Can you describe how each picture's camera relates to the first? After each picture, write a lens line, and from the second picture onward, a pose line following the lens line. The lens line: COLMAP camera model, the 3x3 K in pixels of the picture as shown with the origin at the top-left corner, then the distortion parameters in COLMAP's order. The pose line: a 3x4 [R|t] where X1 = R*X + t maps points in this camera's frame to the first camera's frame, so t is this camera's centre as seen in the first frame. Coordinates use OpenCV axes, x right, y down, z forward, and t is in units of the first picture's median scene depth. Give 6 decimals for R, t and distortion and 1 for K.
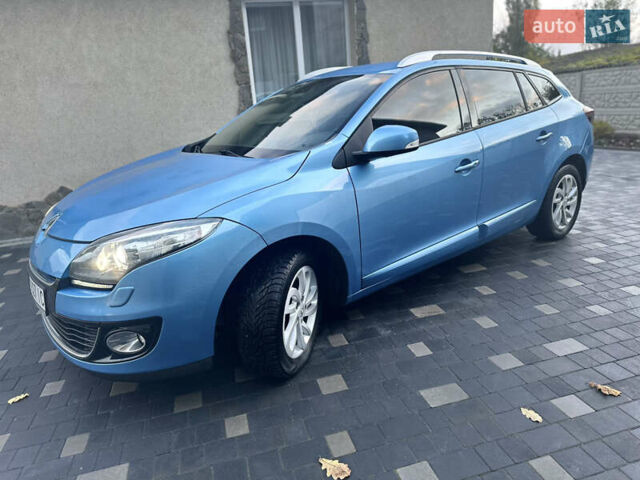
lens RADIAL K [[450.9, 0, 322.2], [0, 450.9, 241.4], [0, 0, 1]] dist [0.004631, -0.030097]
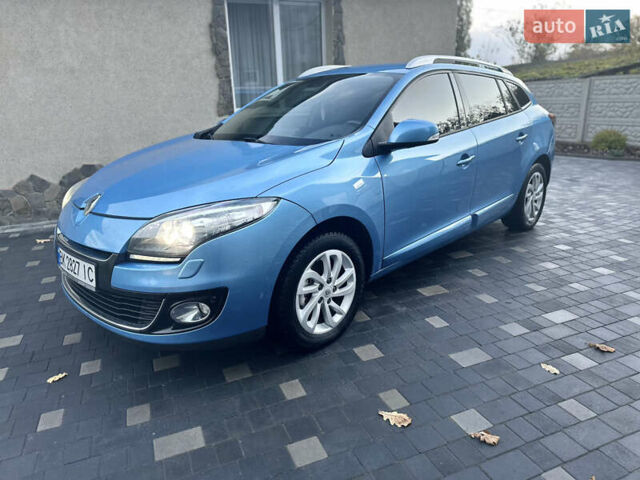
lens RADIAL K [[450.9, 0, 321.2], [0, 450.9, 239.3], [0, 0, 1]] dist [0.004631, -0.030097]
pose [[0.991207, 0.004459, 0.132247, -0.196132], [-0.003569, 0.999969, -0.006972, 0.041478], [-0.132274, 0.006439, 0.991192, -0.059368]]
